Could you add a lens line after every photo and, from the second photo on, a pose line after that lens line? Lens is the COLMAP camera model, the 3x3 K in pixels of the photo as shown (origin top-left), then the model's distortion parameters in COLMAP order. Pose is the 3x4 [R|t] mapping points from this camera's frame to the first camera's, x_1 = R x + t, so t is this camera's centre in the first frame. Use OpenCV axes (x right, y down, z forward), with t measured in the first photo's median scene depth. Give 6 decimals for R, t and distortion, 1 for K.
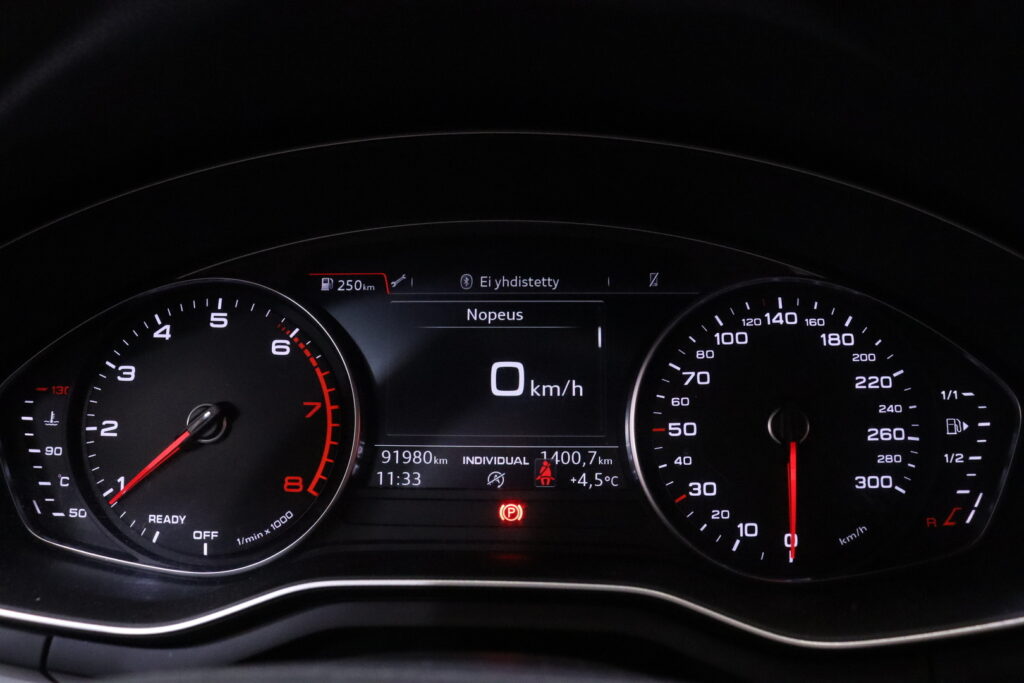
lens RADIAL K [[817.2, 0, 512.0], [0, 817.2, 341.5], [0, 0, 1]] dist [-0.181100, 0.144287]
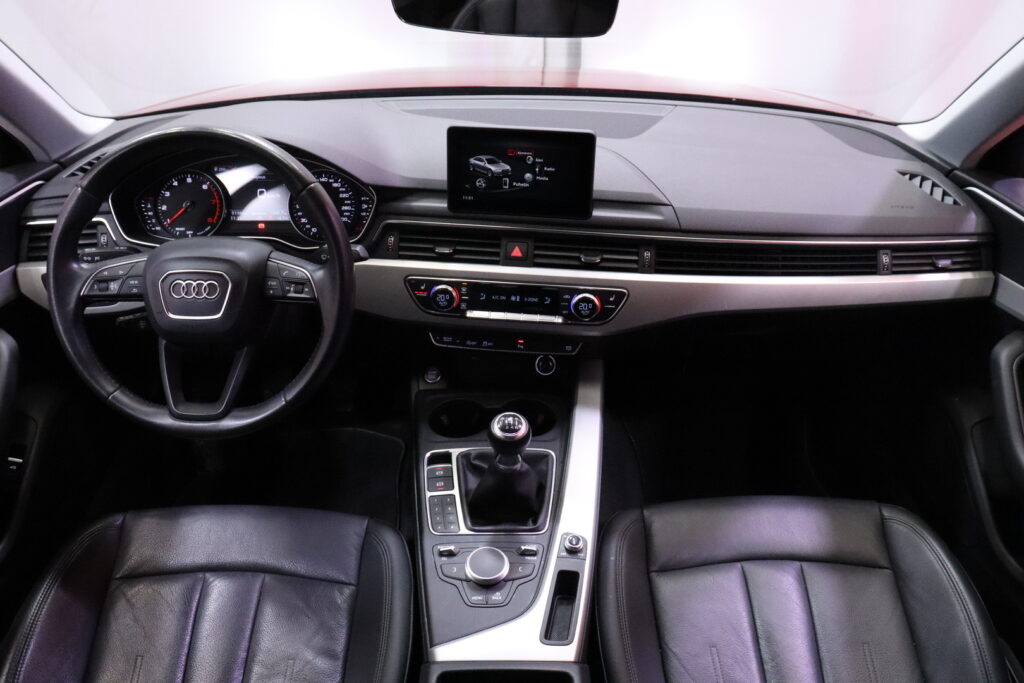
lens RADIAL K [[817.2, 0, 512.0], [0, 817.2, 341.5], [0, 0, 1]] dist [-0.181100, 0.144287]
pose [[0.998581, 0.000581, 0.053254, 1.082397], [-0.016532, 0.953922, 0.299598, -0.488295], [-0.050626, -0.300053, 0.952578, -3.231555]]
